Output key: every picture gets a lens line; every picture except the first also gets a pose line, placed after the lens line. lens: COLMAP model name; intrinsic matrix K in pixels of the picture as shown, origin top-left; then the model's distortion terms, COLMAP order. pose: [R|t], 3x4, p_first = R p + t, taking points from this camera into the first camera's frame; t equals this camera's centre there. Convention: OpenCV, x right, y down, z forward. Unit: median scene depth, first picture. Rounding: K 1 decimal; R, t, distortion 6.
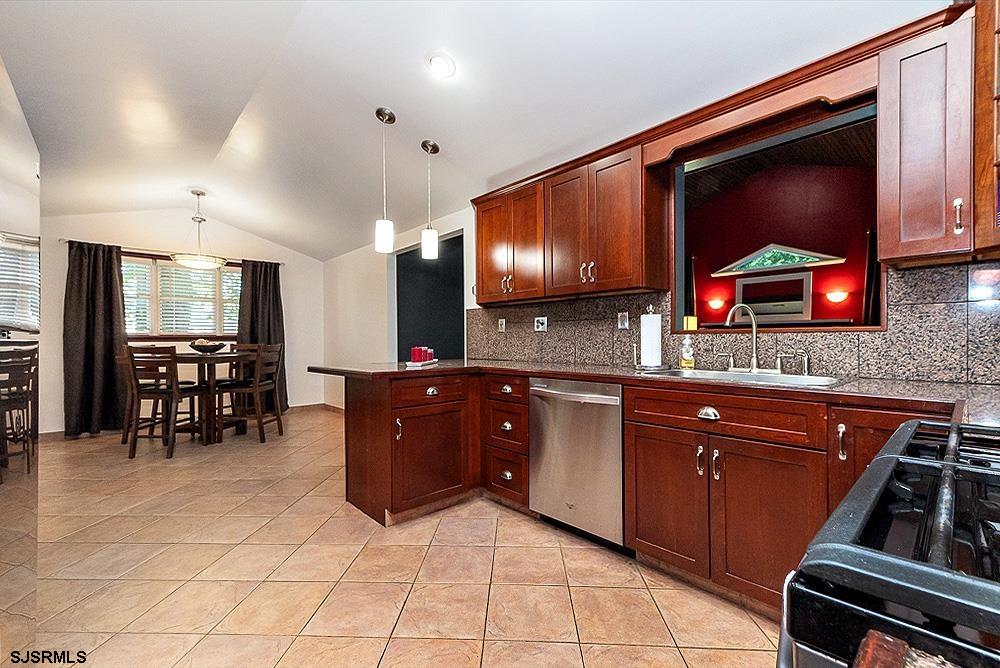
lens RADIAL K [[421.1, 0, 502.9], [0, 421.1, 337.1], [0, 0, 1]] dist [0.001683, 0.000267]
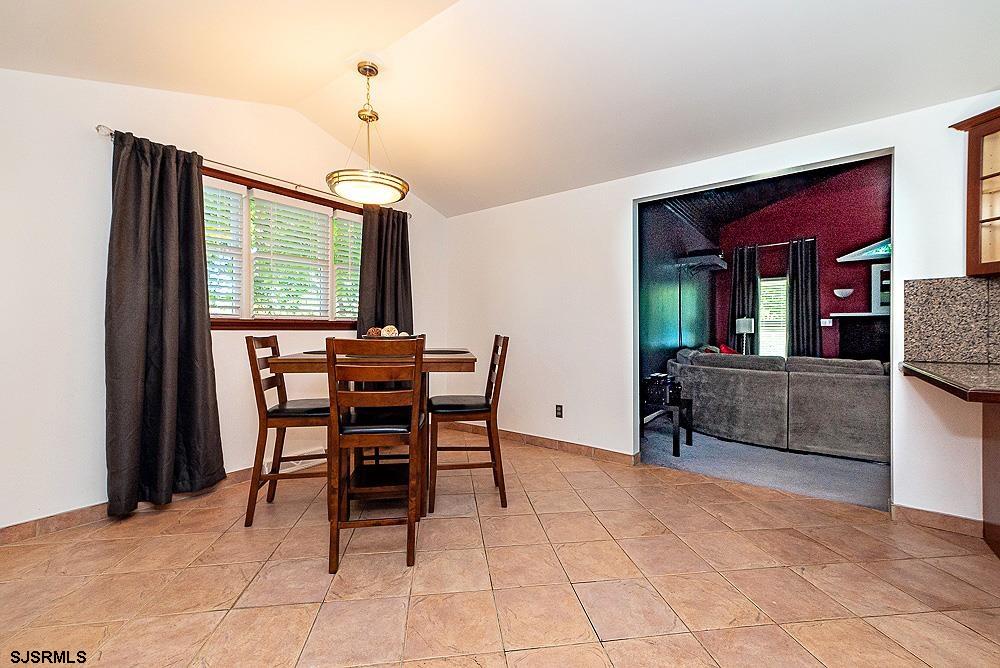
lens RADIAL K [[425.1, 0, 494.3], [0, 425.1, 328.9], [0, 0, 1]] dist [0.001710, 0.000224]
pose [[0.987486, 0.007468, 0.157531, -0.643880], [-0.007442, 0.999972, -0.000757, 0.007857], [-0.157532, -0.000424, 0.987514, 0.409293]]
